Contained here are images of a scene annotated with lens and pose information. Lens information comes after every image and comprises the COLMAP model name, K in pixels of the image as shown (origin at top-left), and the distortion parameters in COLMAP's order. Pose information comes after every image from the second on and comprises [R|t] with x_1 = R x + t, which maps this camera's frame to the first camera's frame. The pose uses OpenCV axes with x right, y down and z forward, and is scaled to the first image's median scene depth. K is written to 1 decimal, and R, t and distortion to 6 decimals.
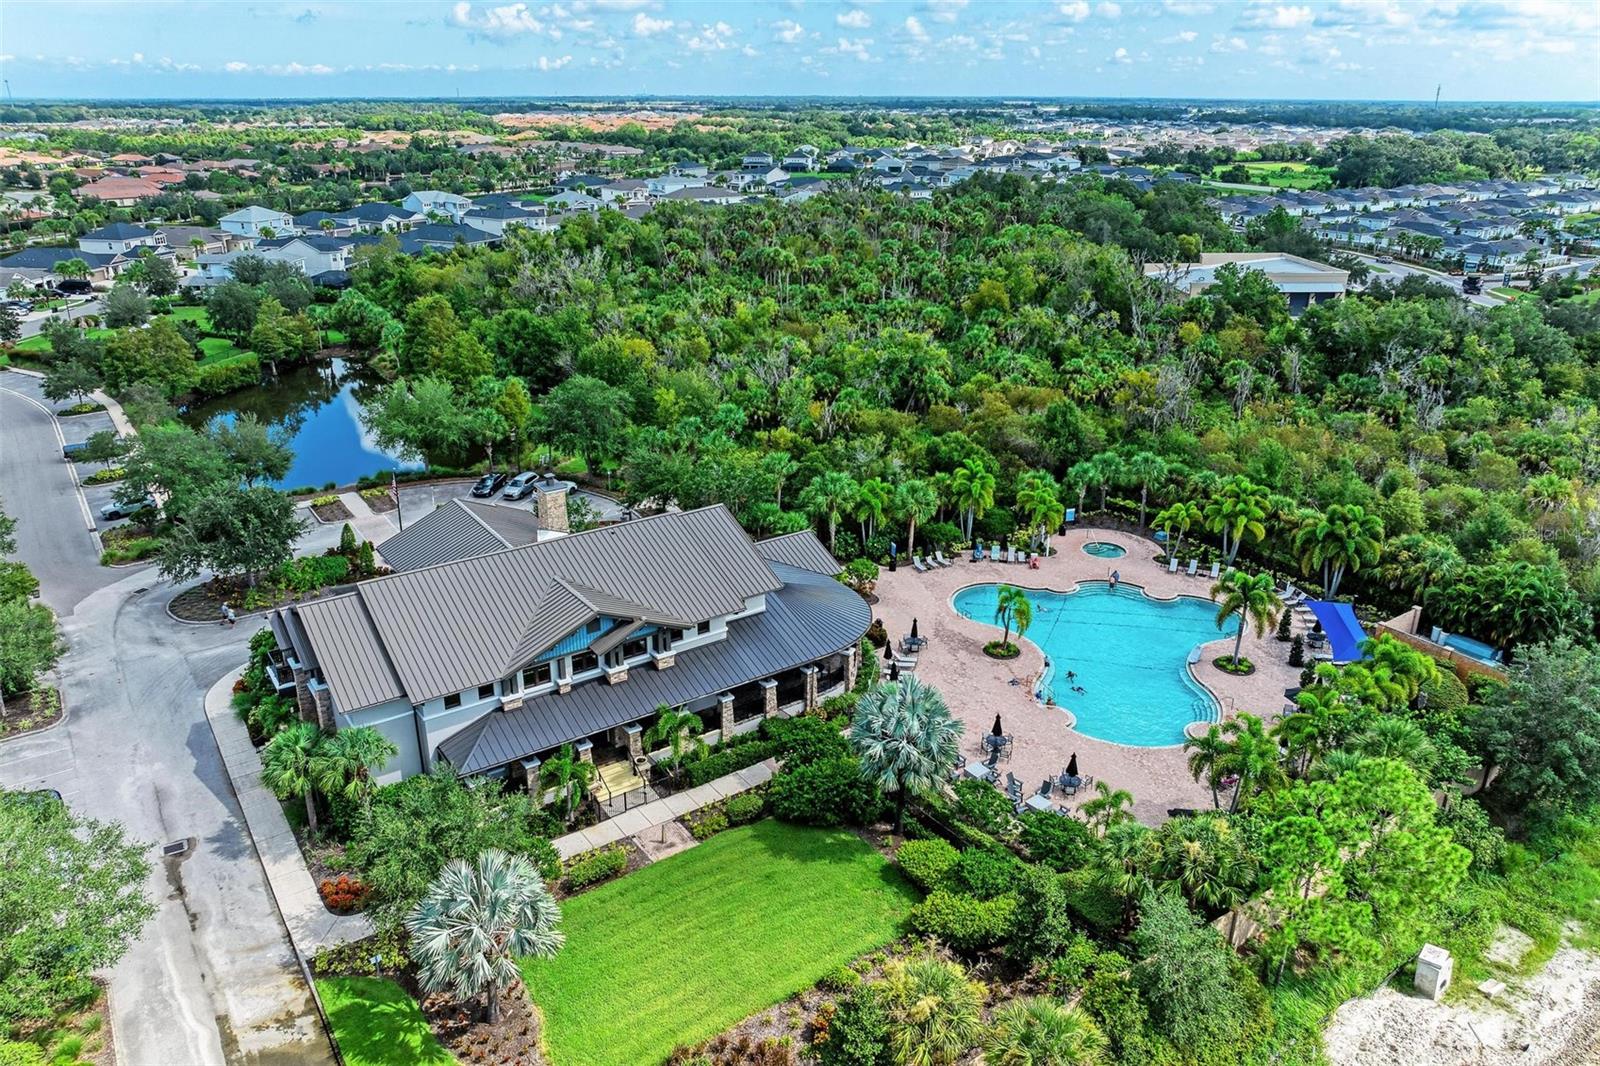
lens RADIAL K [[1090.0, 0, 800.0], [0, 1090.0, 533.0], [0, 0, 1]] dist [-0.037340, 0.020059]
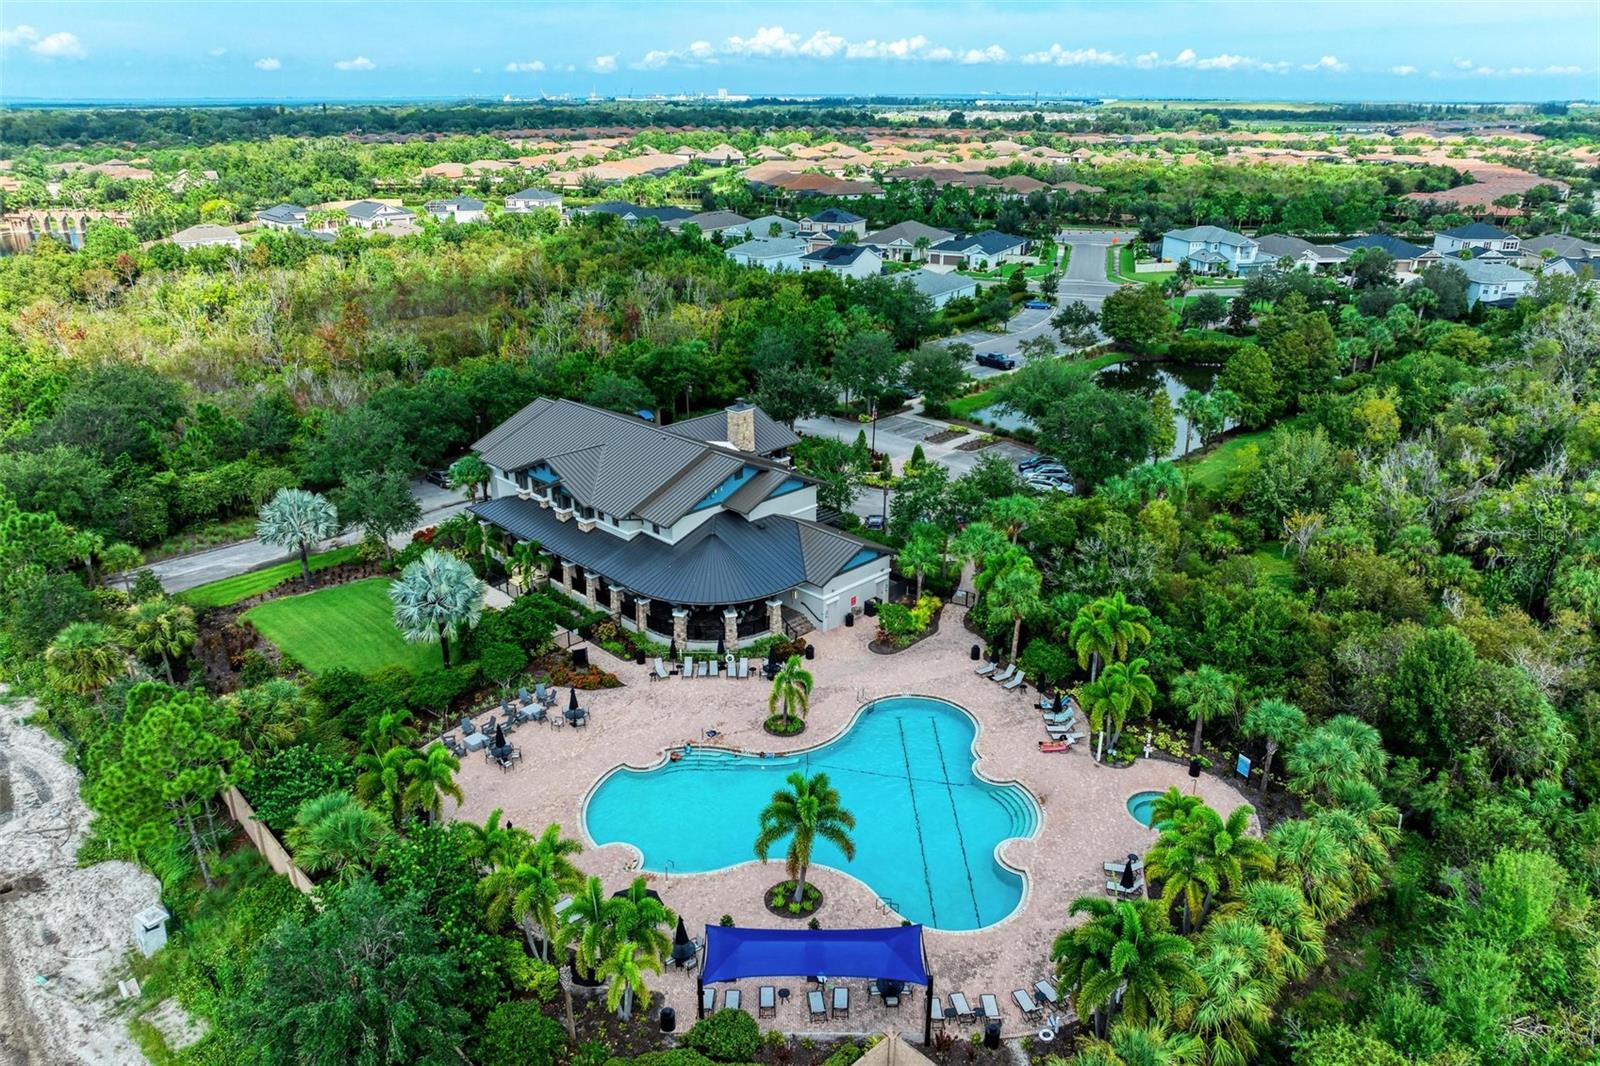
lens RADIAL K [[1090.0, 0, 800.0], [0, 1090.0, 533.0], [0, 0, 1]] dist [-0.037340, 0.020059]
pose [[0.189701, 0.364266, -0.911769, 0.732335], [-0.366393, 0.887814, 0.278465, -0.217710], [0.910917, 0.281240, 0.301884, 0.560847]]
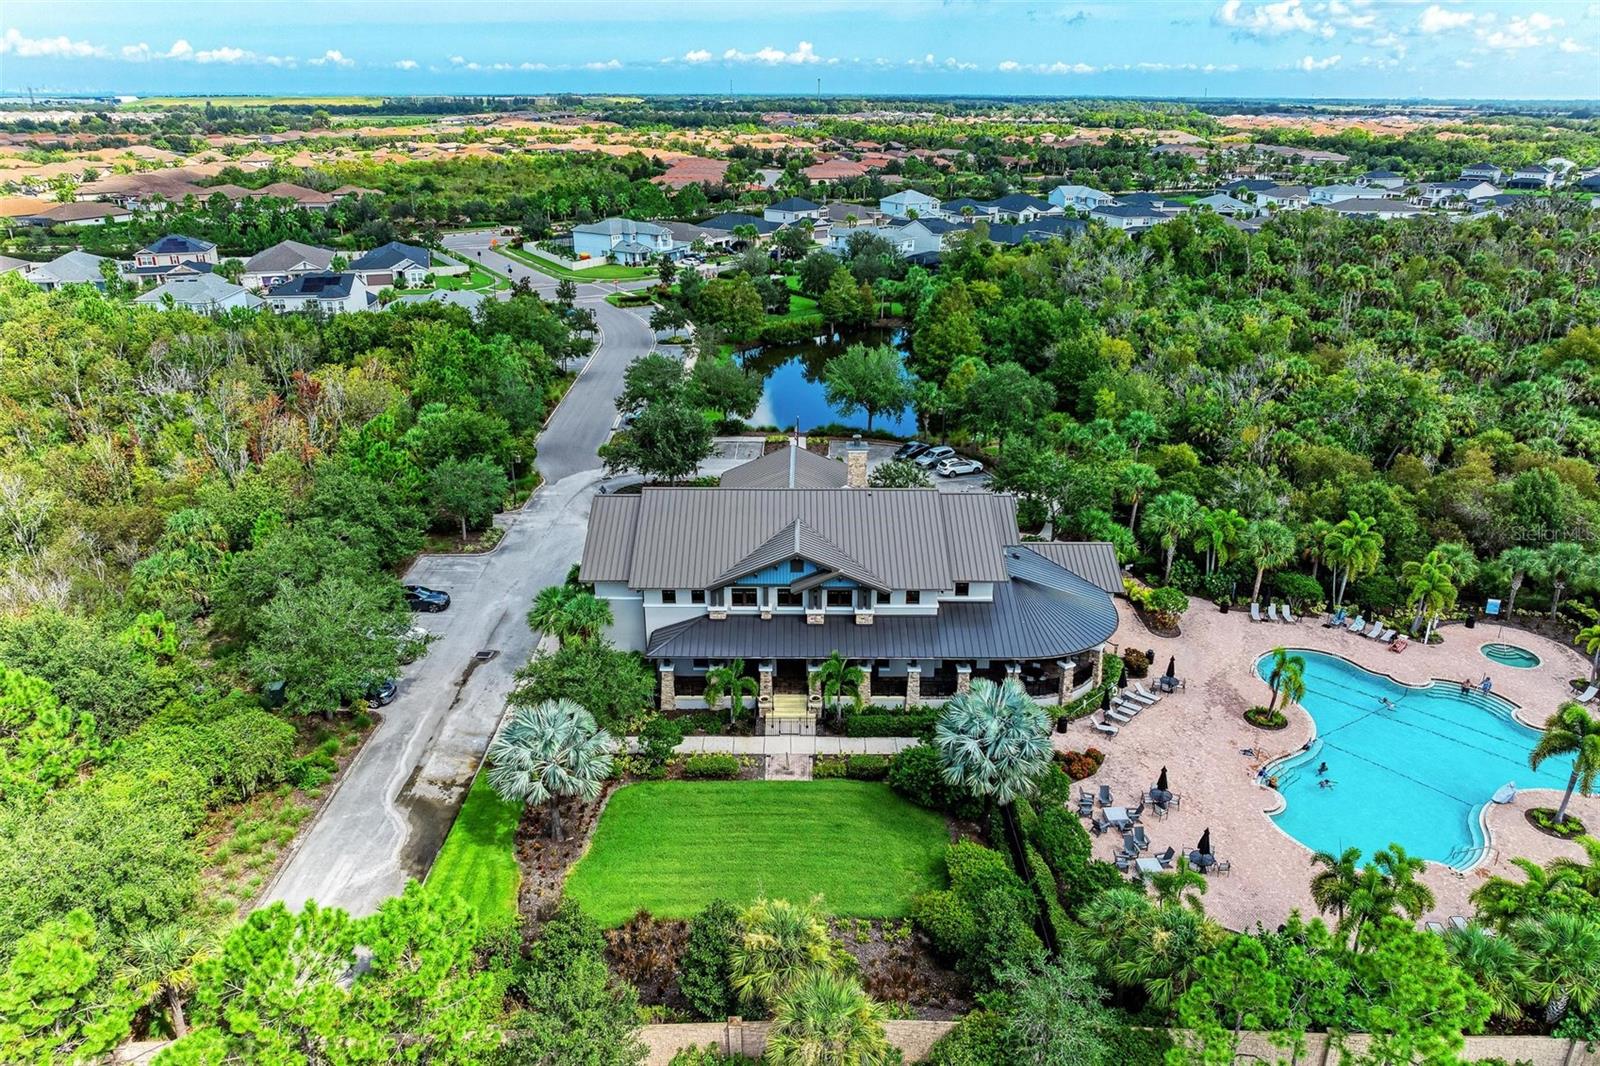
lens RADIAL K [[1090.0, 0, 800.0], [0, 1090.0, 533.0], [0, 0, 1]] dist [-0.037340, 0.020059]
pose [[0.824824, 0.212390, -0.523980, 0.242968], [-0.212020, 0.975323, 0.061586, -0.010511], [0.524130, 0.060297, 0.849501, 0.036419]]
